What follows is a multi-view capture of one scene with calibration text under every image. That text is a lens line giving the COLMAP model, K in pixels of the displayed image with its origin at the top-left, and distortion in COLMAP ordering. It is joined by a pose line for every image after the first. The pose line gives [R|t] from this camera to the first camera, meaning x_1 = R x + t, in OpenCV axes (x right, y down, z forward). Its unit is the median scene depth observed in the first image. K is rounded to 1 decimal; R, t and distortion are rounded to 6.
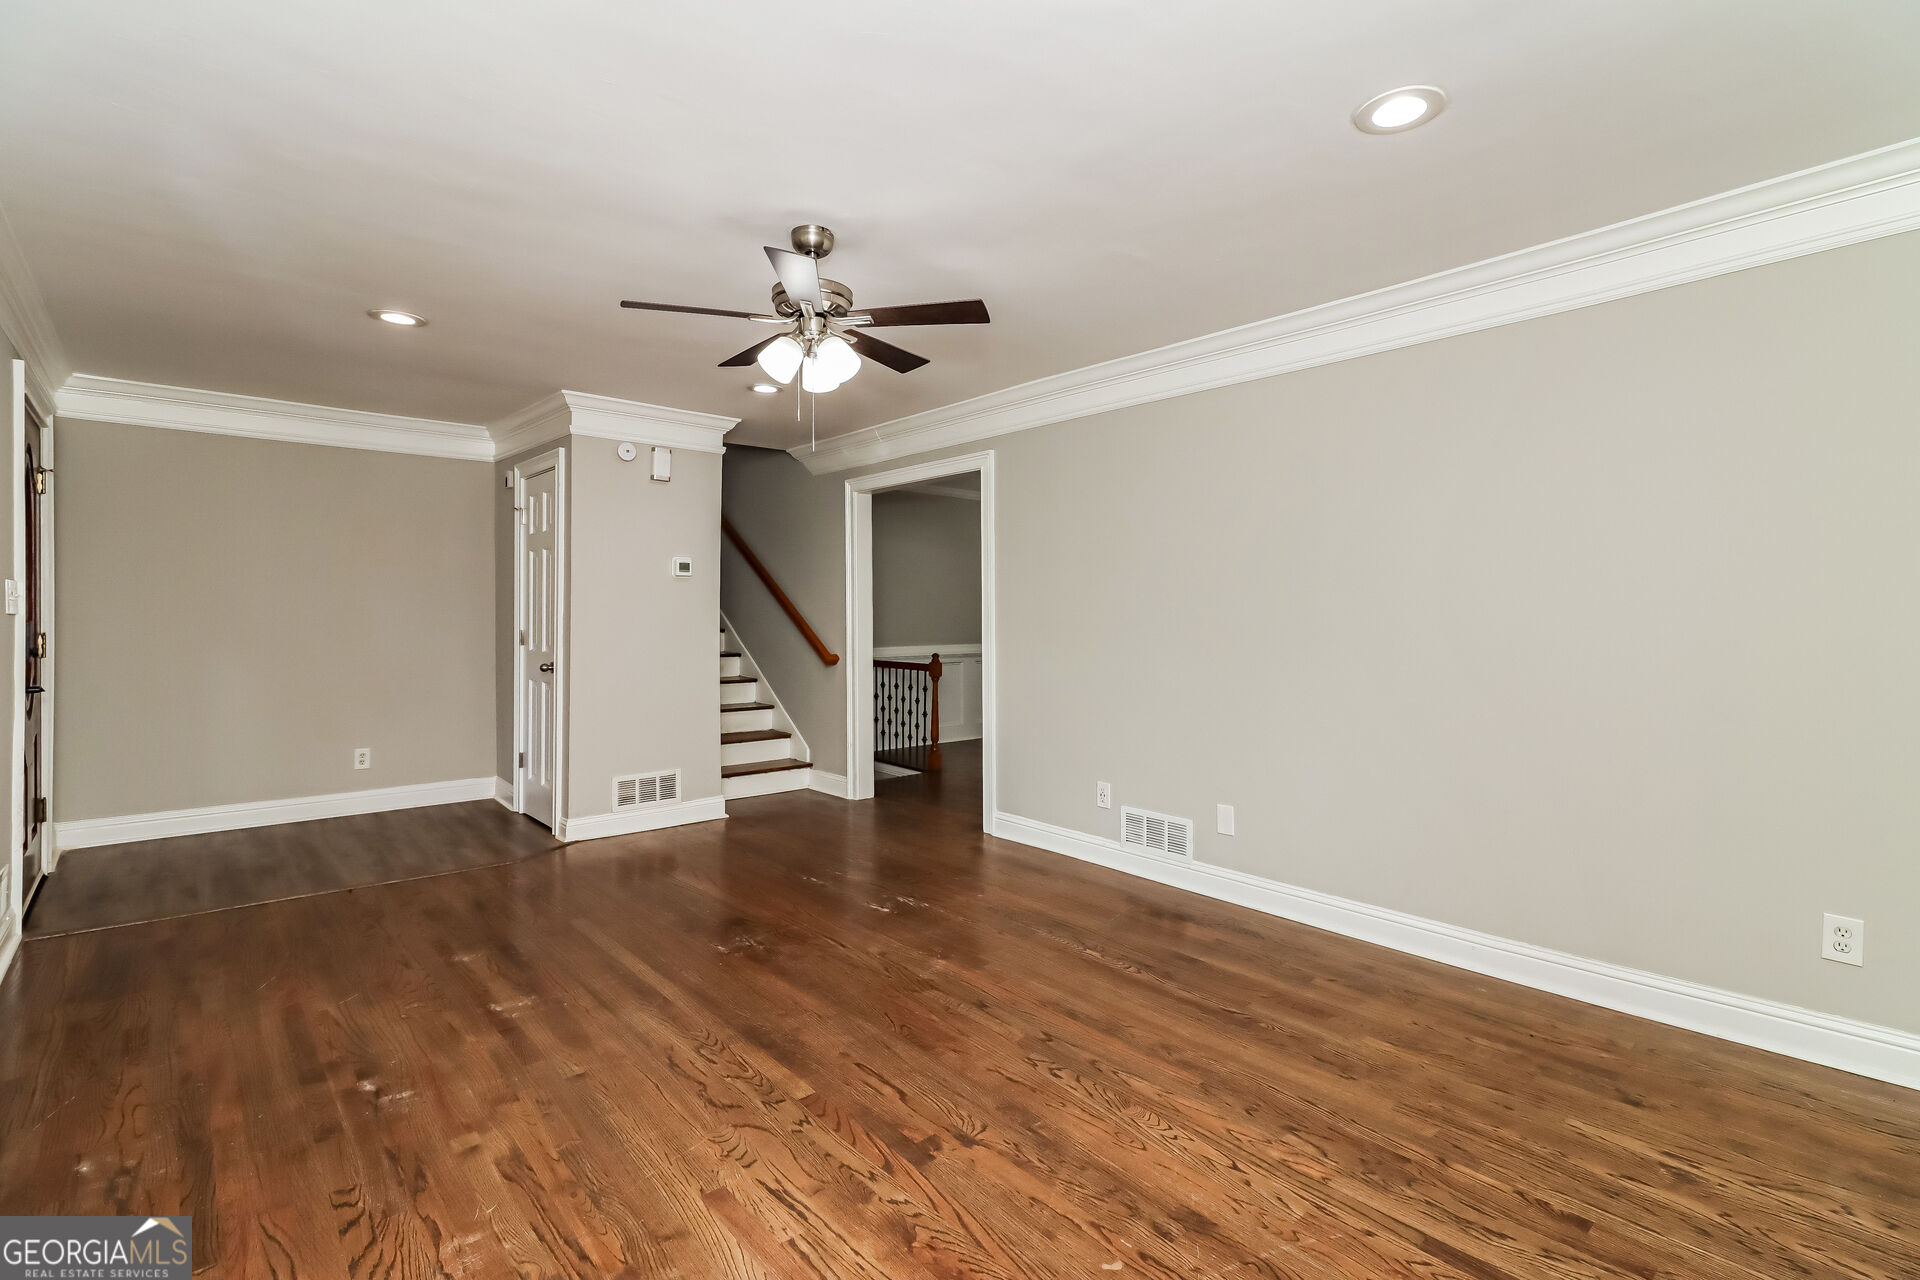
lens RADIAL K [[889.4, 0, 965.1], [0, 889.4, 619.1], [0, 0, 1]] dist [0.010340, -0.000086]
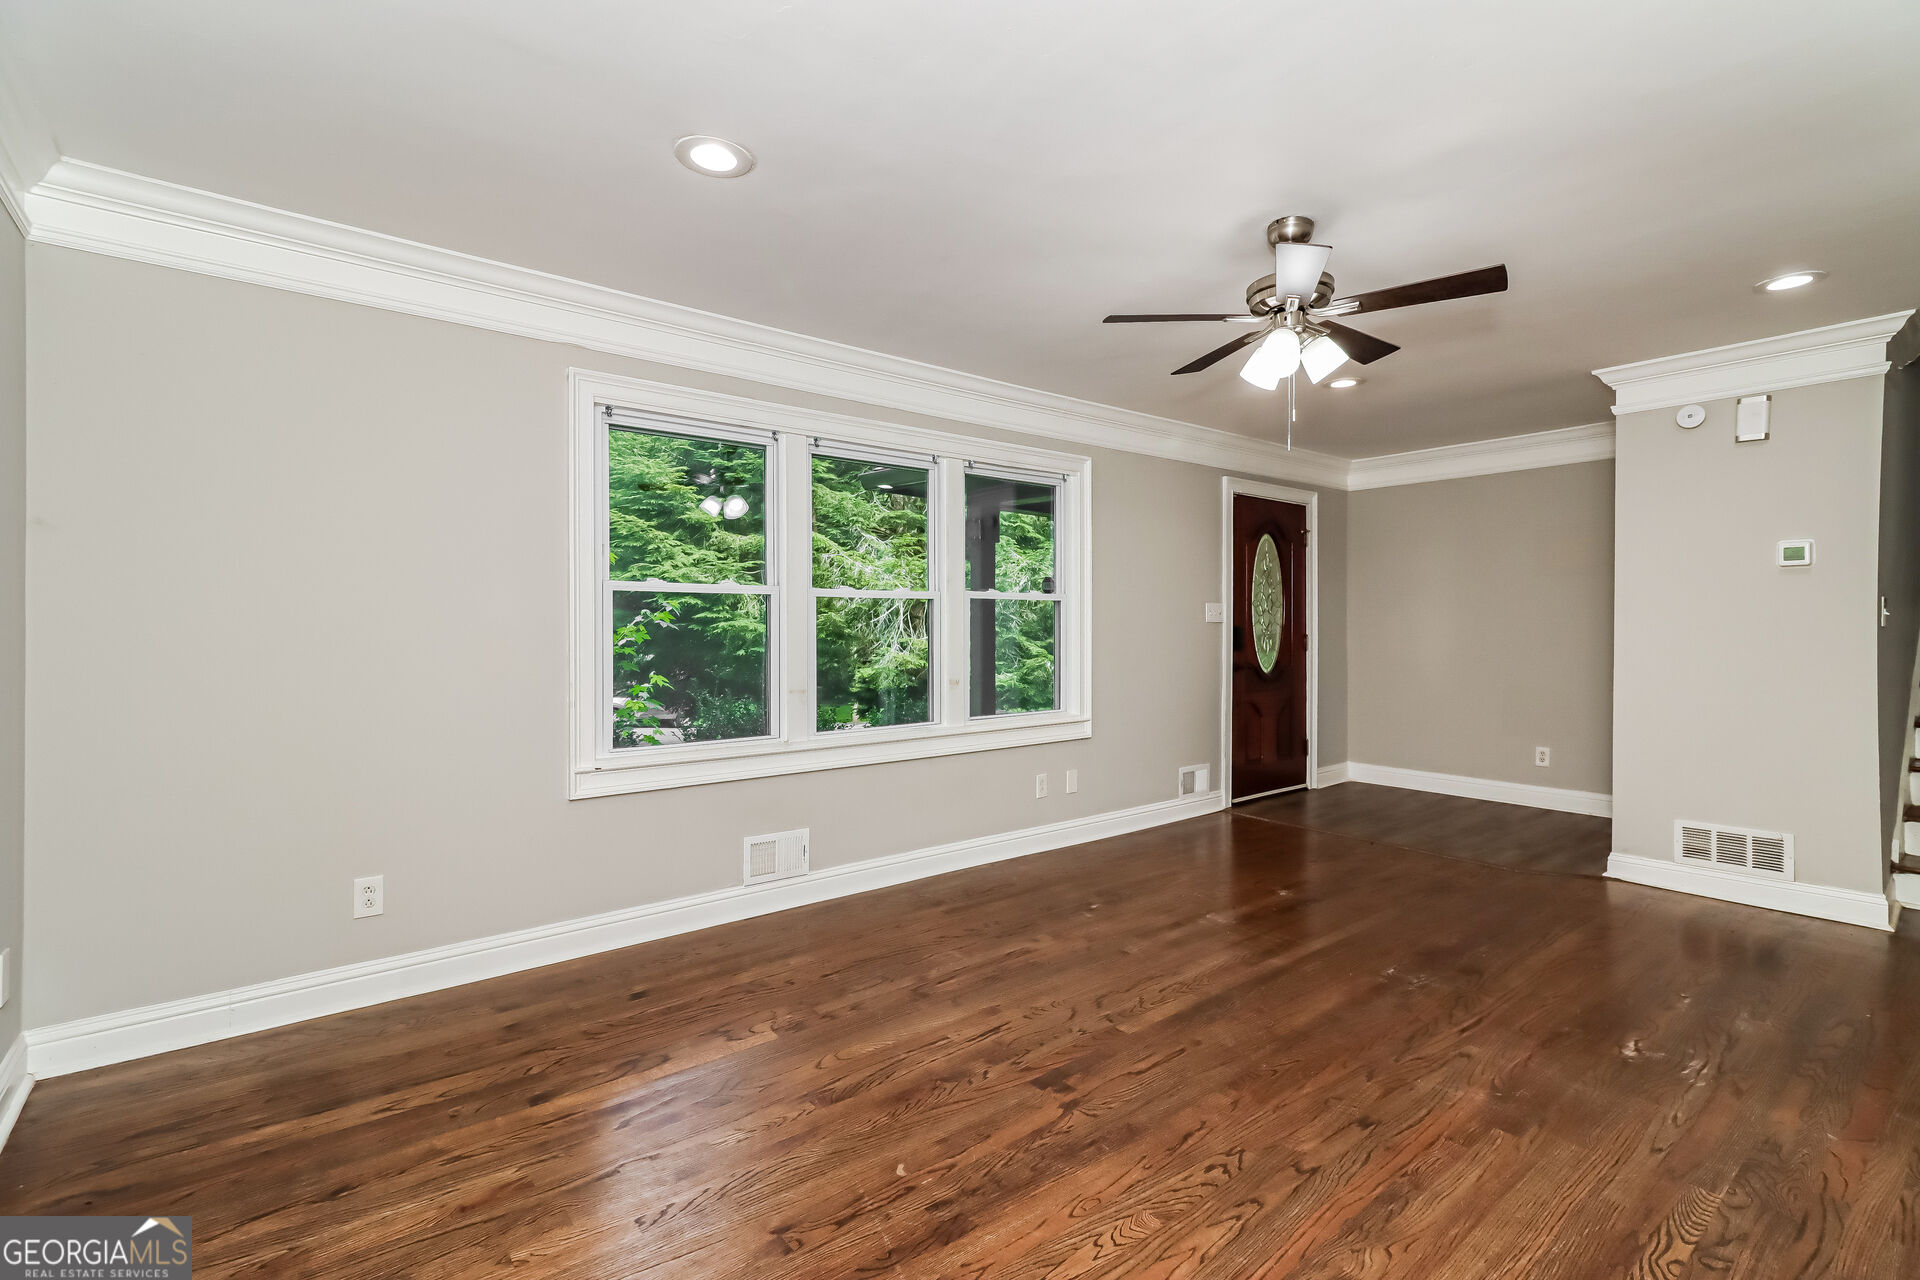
lens RADIAL K [[866.5, 0, 960.0], [0, 866.5, 640.0], [0, 0, 1]] dist [0.015263, -0.000206]
pose [[-0.045909, 0.015098, -0.998832, 0.846461], [-0.001313, 0.999884, 0.015174, 0.002258], [0.998945, 0.002008, -0.045884, 0.732999]]
